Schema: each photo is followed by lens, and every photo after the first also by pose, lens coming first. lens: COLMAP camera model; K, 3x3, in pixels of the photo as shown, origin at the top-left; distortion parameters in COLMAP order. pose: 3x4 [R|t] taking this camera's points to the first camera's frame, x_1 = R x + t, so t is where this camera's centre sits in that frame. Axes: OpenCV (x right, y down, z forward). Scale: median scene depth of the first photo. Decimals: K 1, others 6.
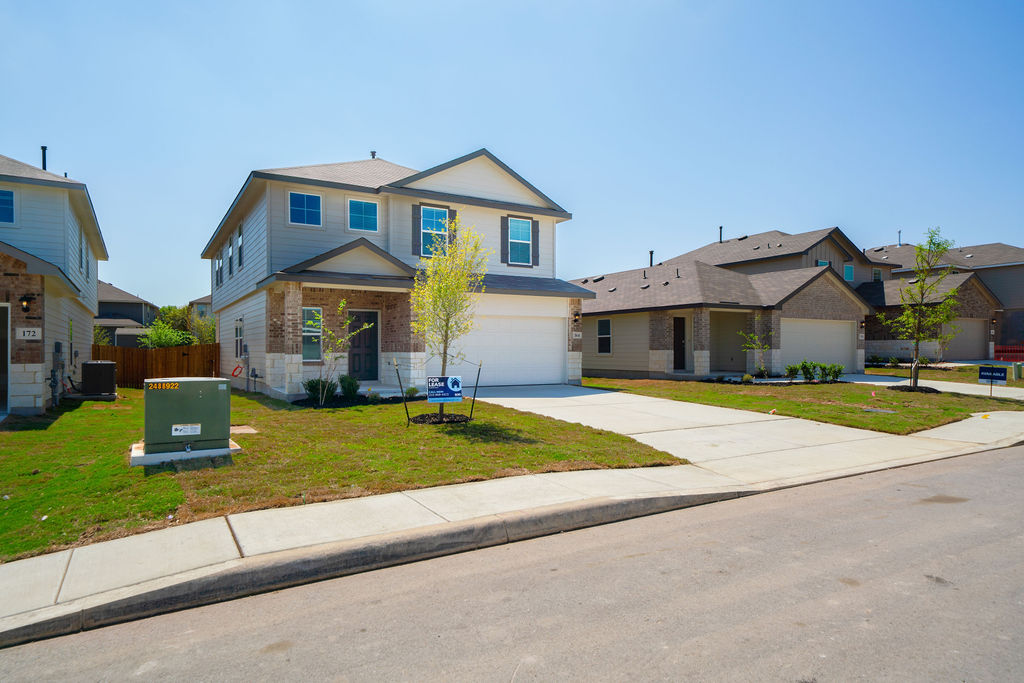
lens RADIAL K [[614.9, 0, 508.4], [0, 614.9, 344.8], [0, 0, 1]] dist [0.028545, 0.001925]
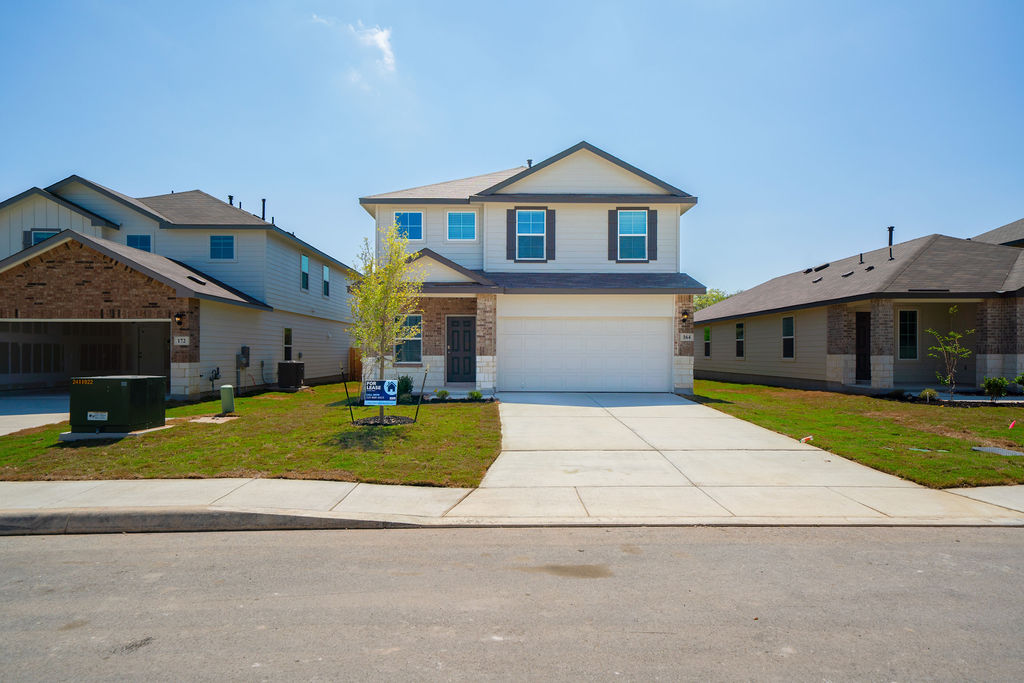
lens RADIAL K [[614.9, 0, 508.9], [0, 614.9, 346.2], [0, 0, 1]] dist [0.028545, 0.001925]
pose [[0.861986, -0.001965, -0.506928, 0.365912], [0.001666, 0.999998, -0.001043, -0.002436], [0.506929, 0.000055, 0.861988, 0.132008]]
